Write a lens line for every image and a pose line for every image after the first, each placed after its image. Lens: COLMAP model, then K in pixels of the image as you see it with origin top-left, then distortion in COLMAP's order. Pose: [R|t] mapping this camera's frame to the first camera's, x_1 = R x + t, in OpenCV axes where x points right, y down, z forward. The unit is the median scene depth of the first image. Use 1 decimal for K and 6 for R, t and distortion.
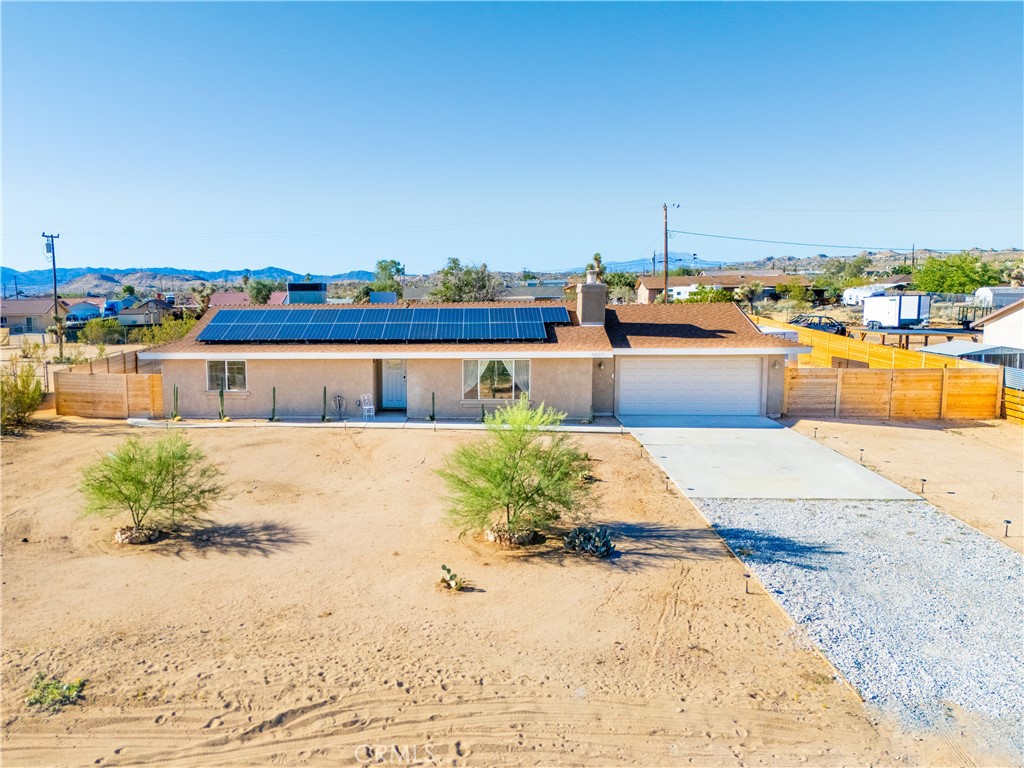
lens RADIAL K [[779.0, 0, 464.7], [0, 779.0, 383.8], [0, 0, 1]] dist [0.047354, -0.008245]
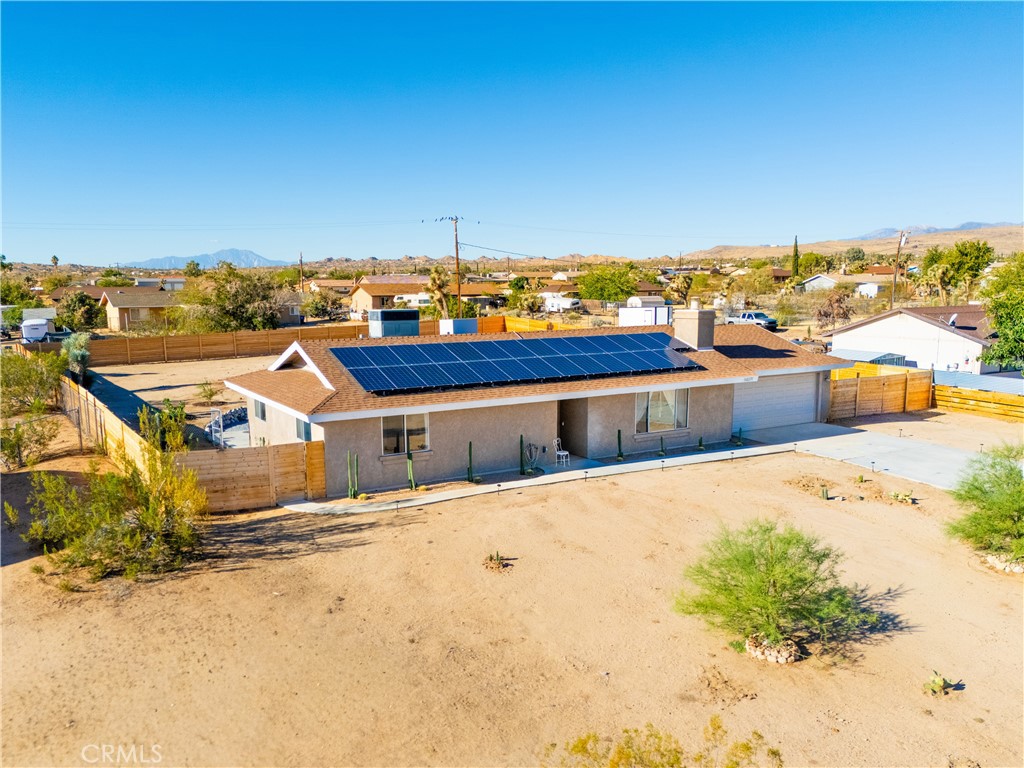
lens RADIAL K [[779.0, 0, 464.7], [0, 779.0, 383.8], [0, 0, 1]] dist [0.047354, -0.008245]
pose [[0.820715, -0.066773, 0.567422, -0.721722], [0.063217, 0.997662, 0.025966, -0.080064], [-0.567829, 0.014560, 0.823018, 0.319944]]
